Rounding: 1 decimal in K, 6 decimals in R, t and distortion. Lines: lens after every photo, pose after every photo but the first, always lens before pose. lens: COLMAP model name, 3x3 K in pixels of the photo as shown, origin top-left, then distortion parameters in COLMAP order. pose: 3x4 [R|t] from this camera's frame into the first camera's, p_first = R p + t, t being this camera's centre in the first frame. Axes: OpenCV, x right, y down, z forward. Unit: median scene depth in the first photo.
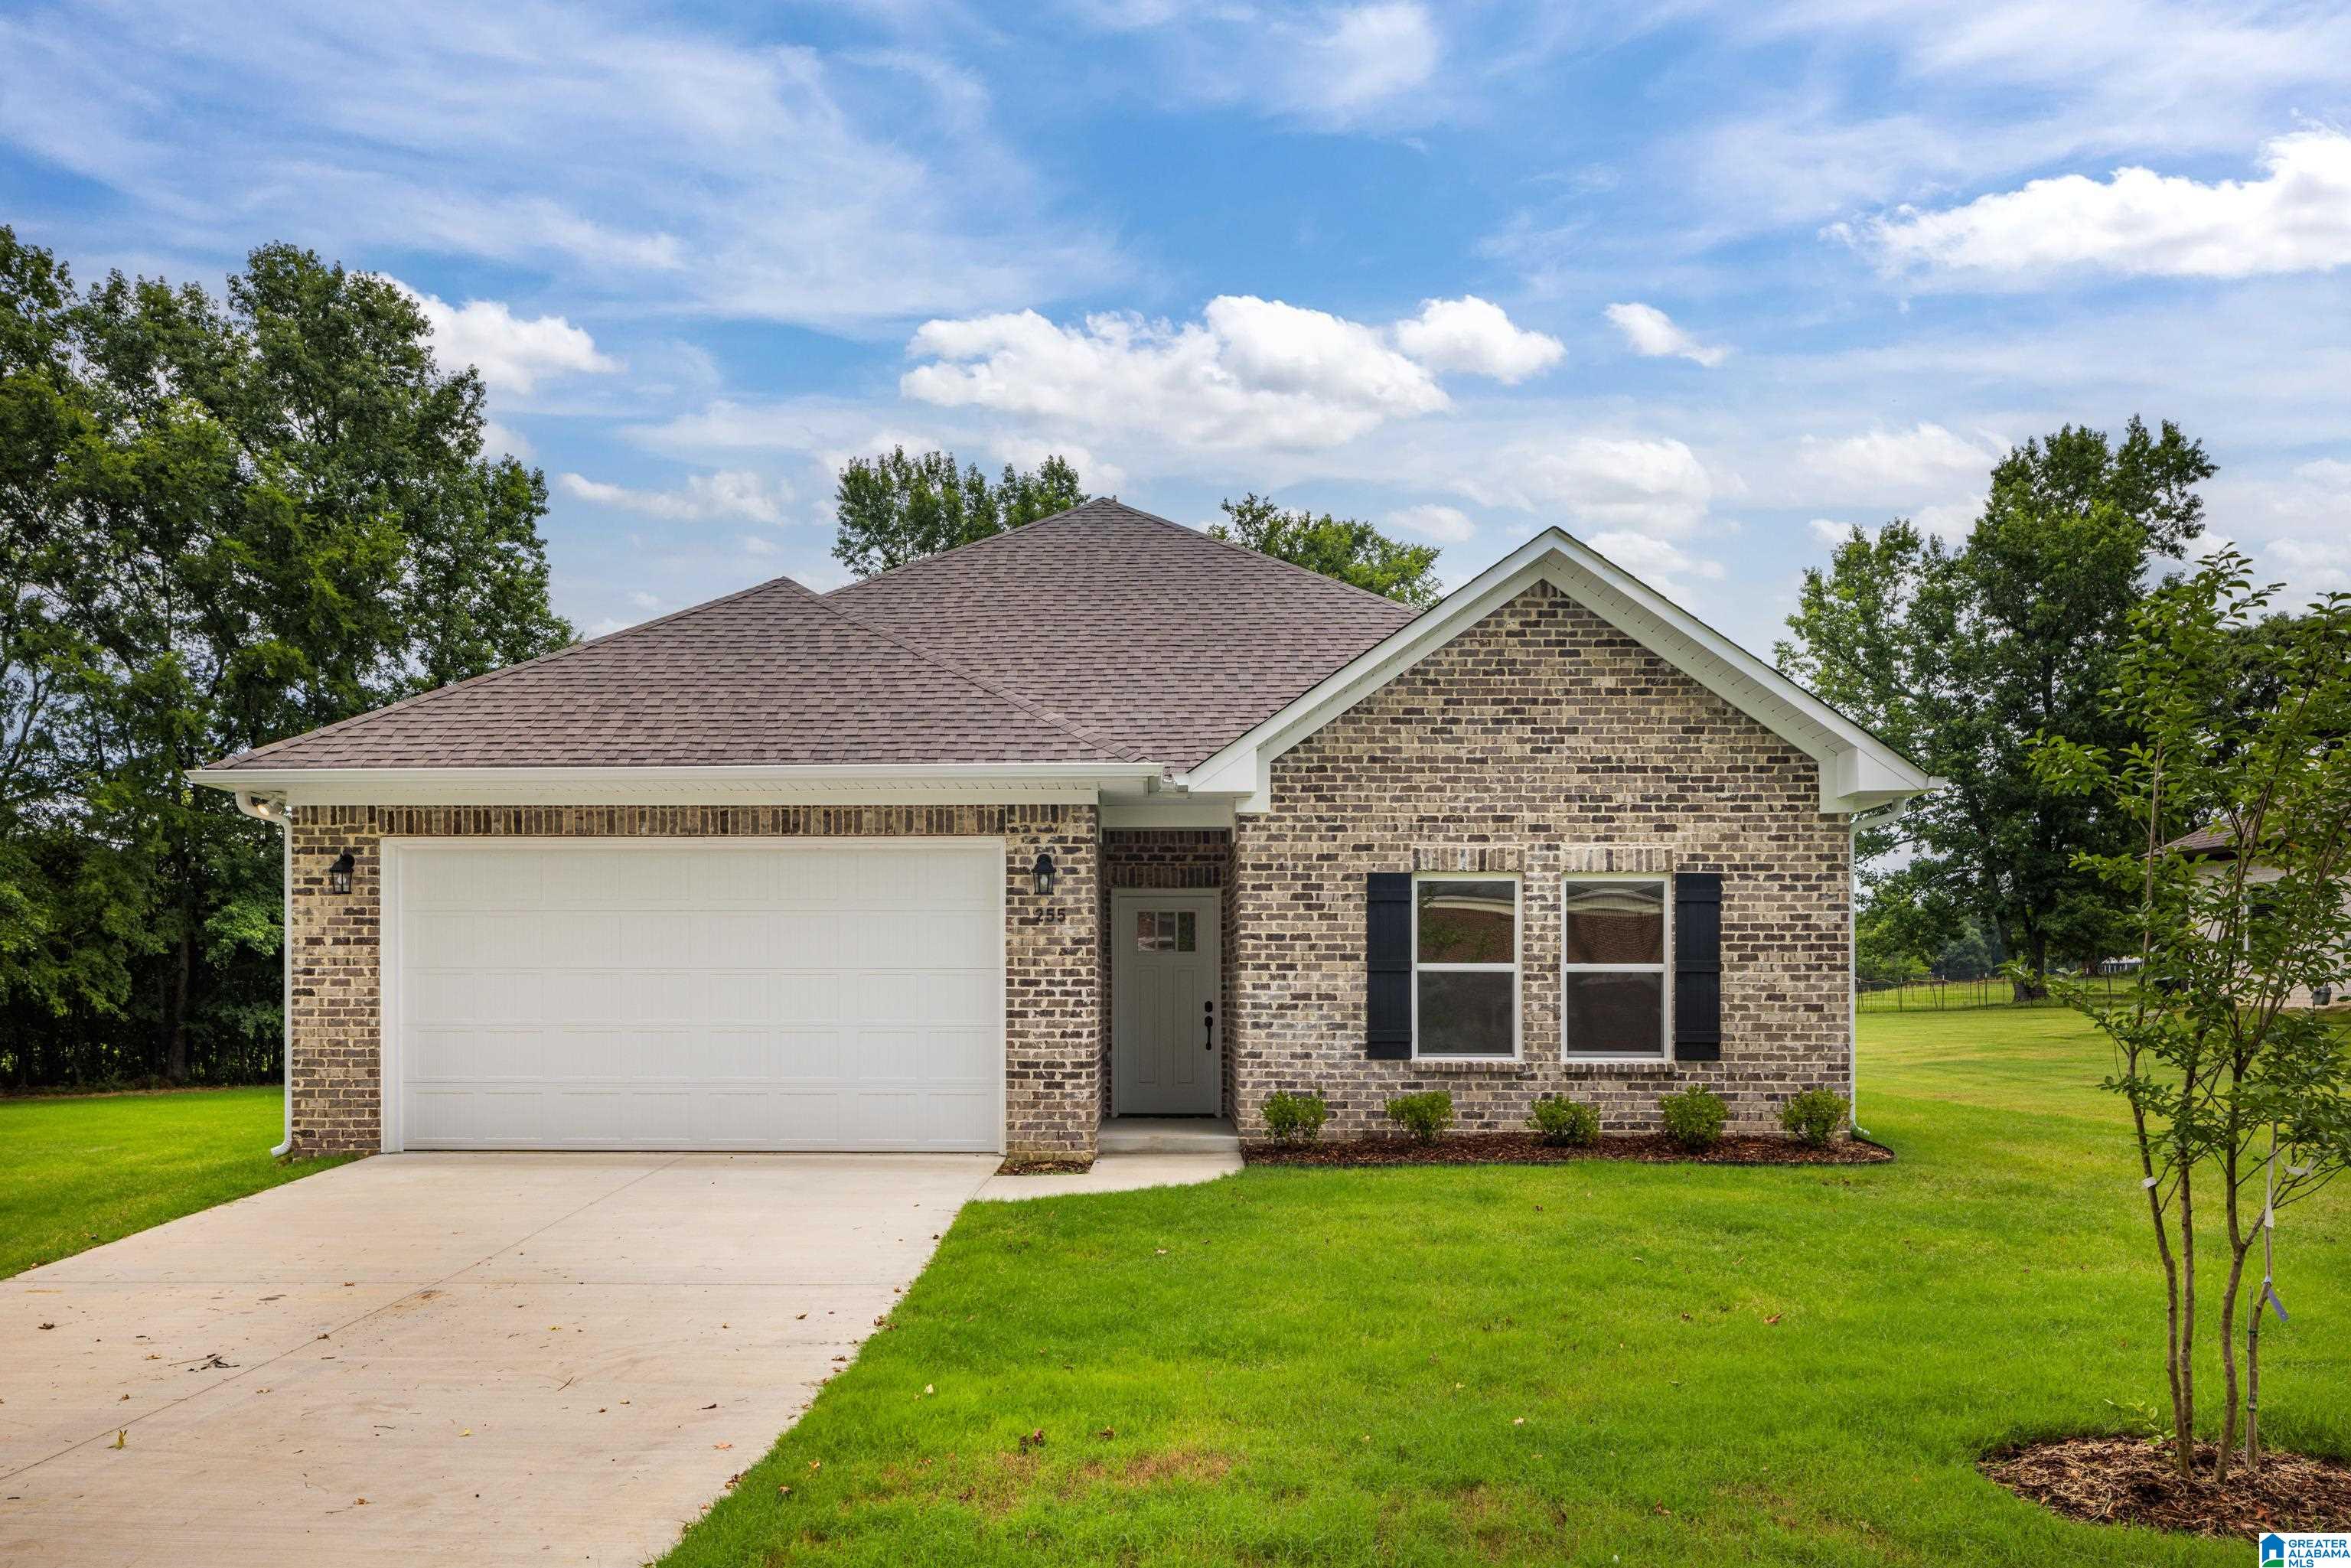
lens RADIAL K [[1630.7, 0, 1092.5], [0, 1630.7, 923.1], [0, 0, 1]] dist [-0.009396, -0.004936]
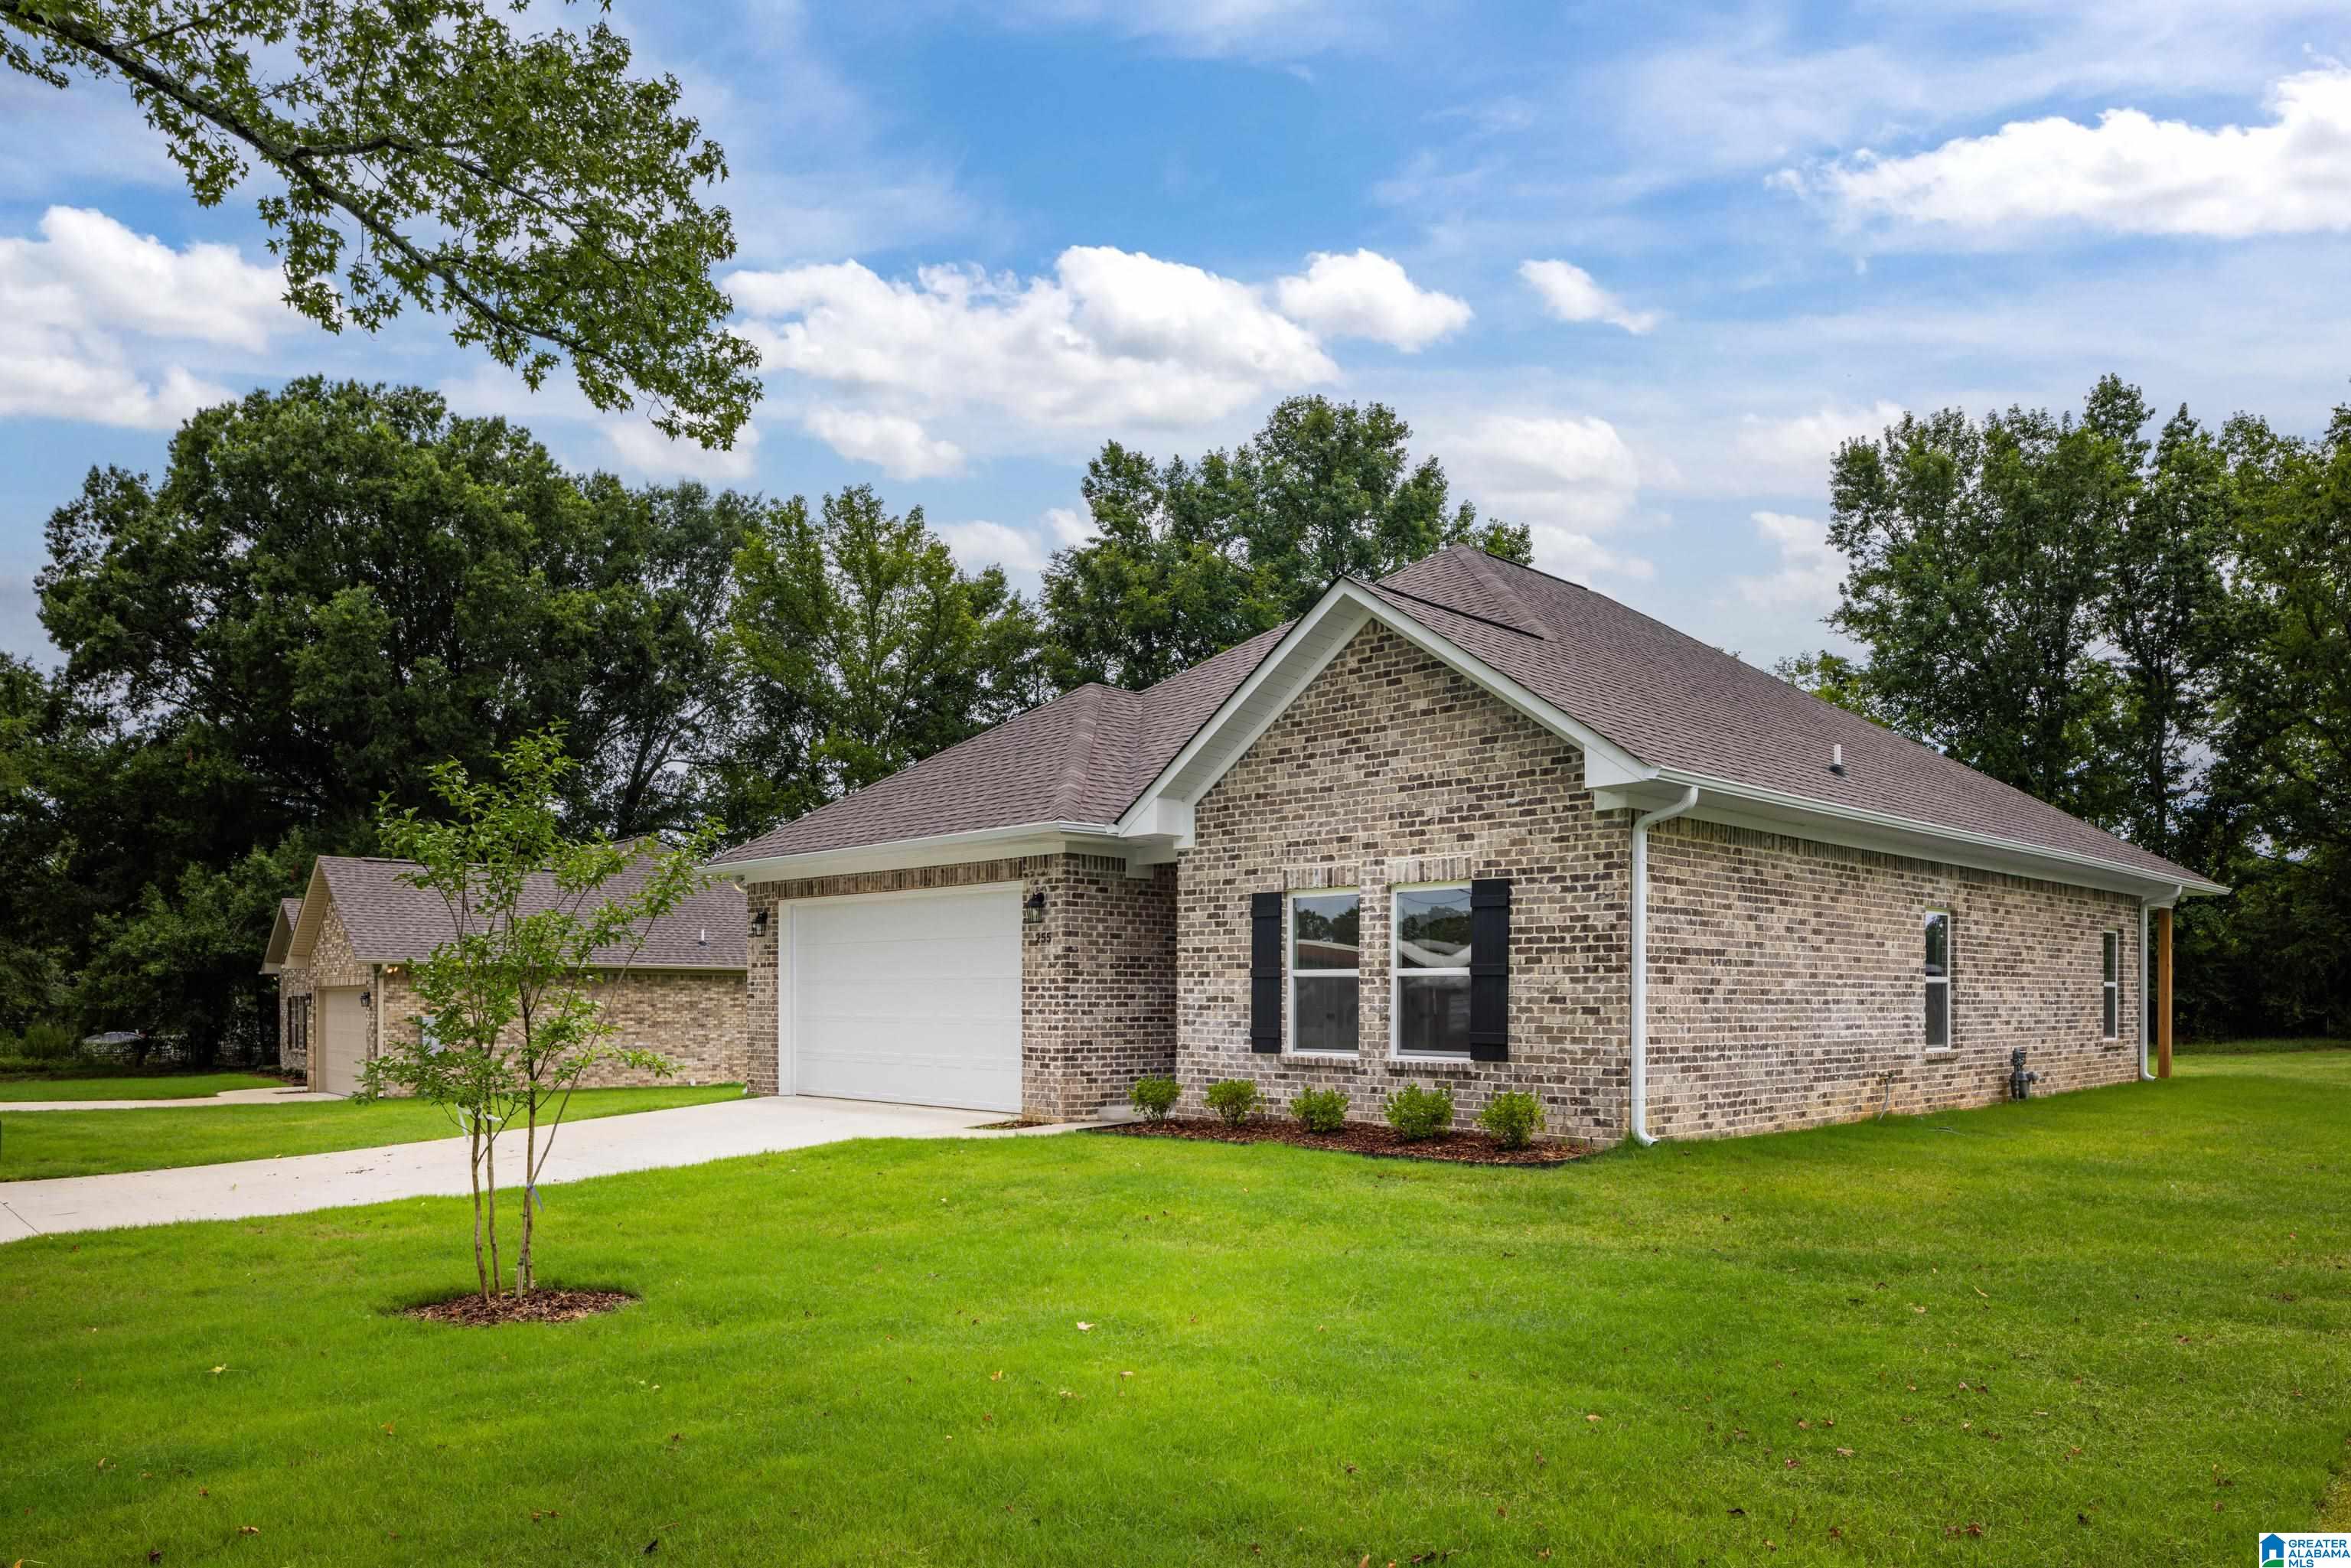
lens RADIAL K [[1577.8, 0, 1127.8], [0, 1577.8, 916.1], [0, 0, 1]] dist [-0.002491, 0.000138]
pose [[0.710084, -0.037004, -0.703144, 0.908841], [0.033958, 0.999256, -0.018294, 0.003147], [0.703298, -0.010887, 0.710812, 0.129922]]
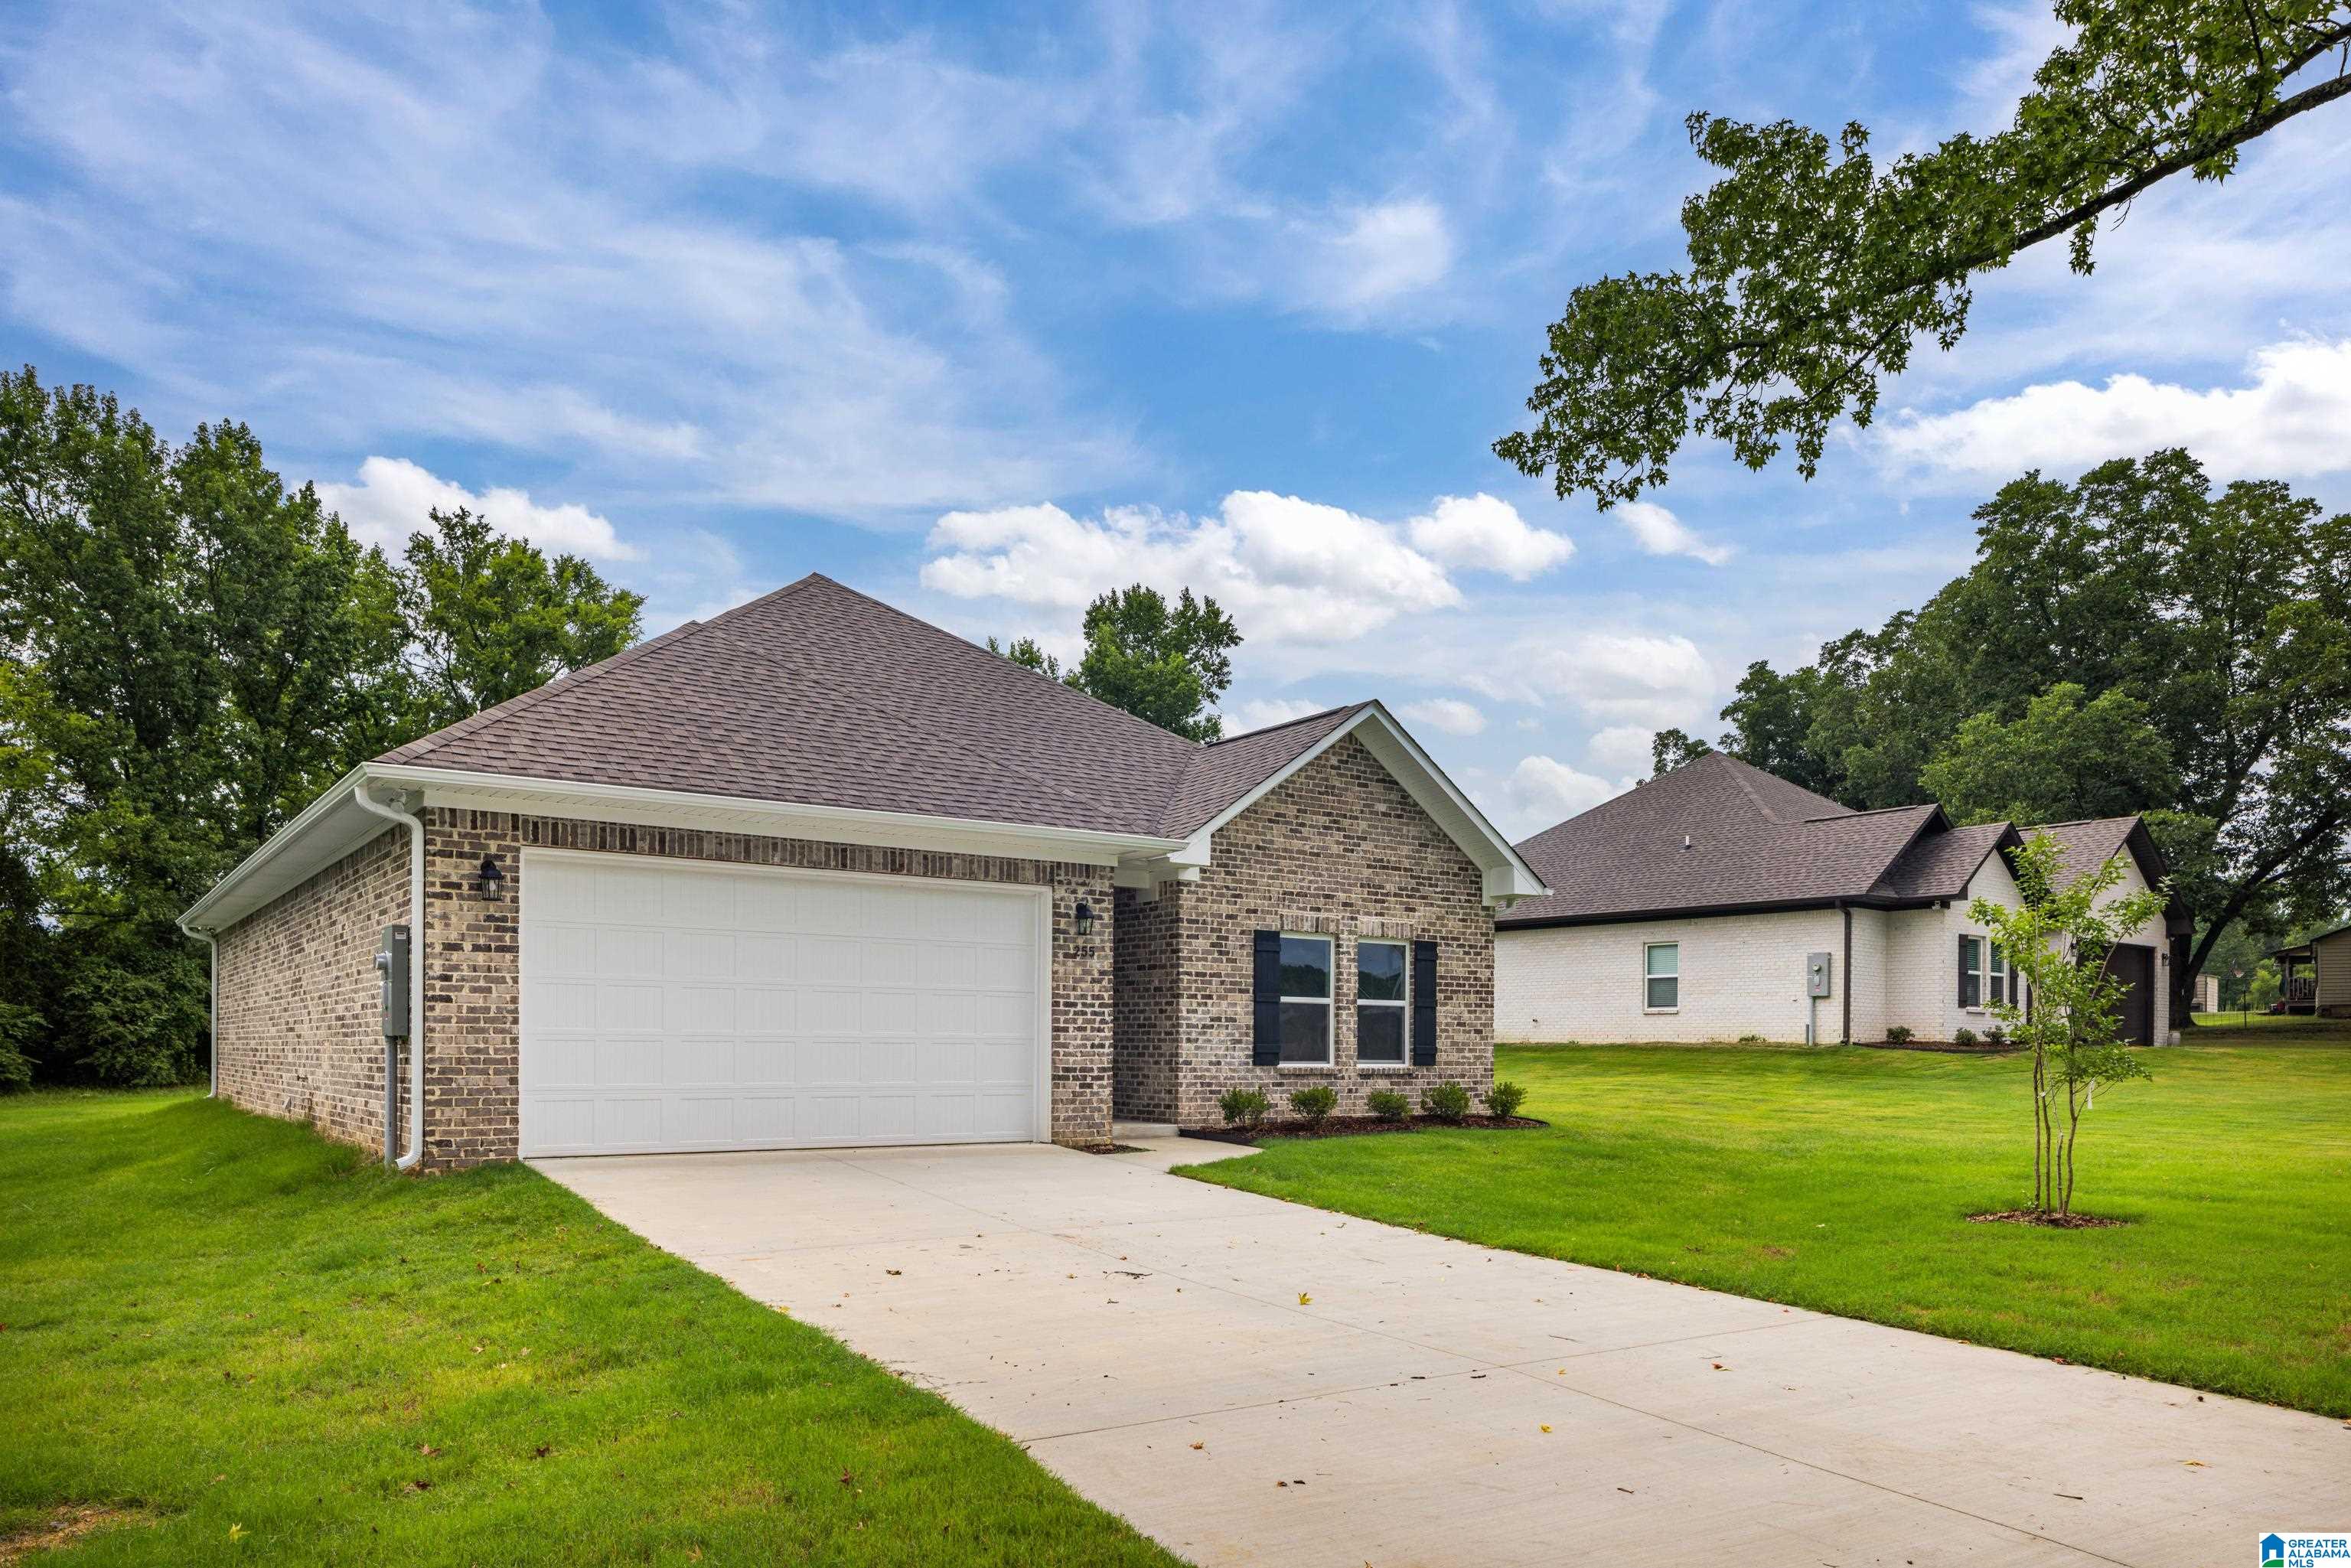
lens RADIAL K [[1620.2, 0, 1168.1], [0, 1620.2, 941.3], [0, 0, 1]] dist [-0.011554, -0.001818]
pose [[0.789151, 0.044872, 0.612558, -0.728744], [-0.035086, 0.998993, -0.027978, 0.019771], [-0.613196, 0.000587, 0.789930, -0.032626]]
